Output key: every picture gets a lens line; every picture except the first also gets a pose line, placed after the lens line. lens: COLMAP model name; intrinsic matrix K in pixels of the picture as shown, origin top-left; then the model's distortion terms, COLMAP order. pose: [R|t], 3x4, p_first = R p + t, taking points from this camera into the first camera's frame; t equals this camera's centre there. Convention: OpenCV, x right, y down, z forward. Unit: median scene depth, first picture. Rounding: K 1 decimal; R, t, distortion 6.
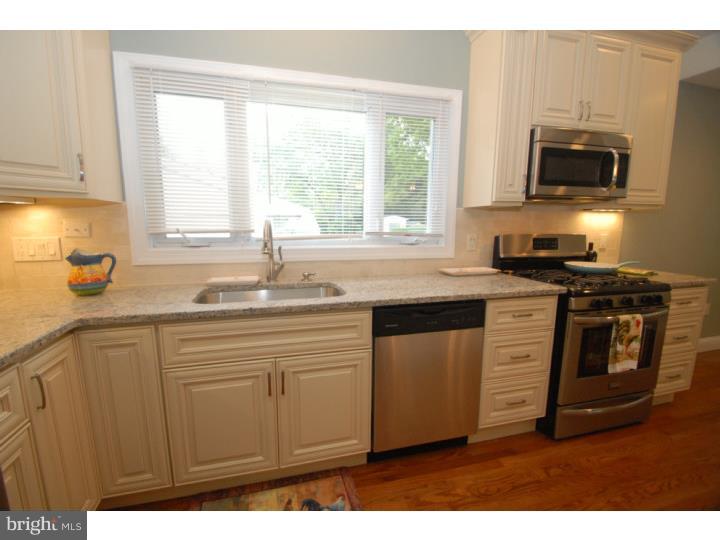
lens RADIAL K [[328.0, 0, 351.5], [0, 328.0, 270.3], [0, 0, 1]] dist [0.000851, 0.000009]
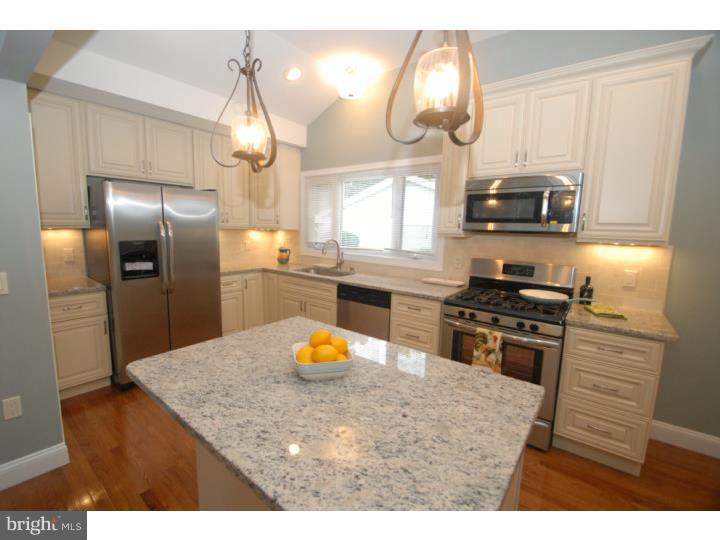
lens RADIAL K [[317.8, 0, 339.0], [0, 317.8, 266.6], [0, 0, 1]] dist [-0.000126, -0.000011]
pose [[0.579468, 0.117226, -0.806520, 1.504781], [-0.139645, 0.989248, 0.043454, -0.074228], [0.802942, 0.087447, 0.589608, -0.178101]]
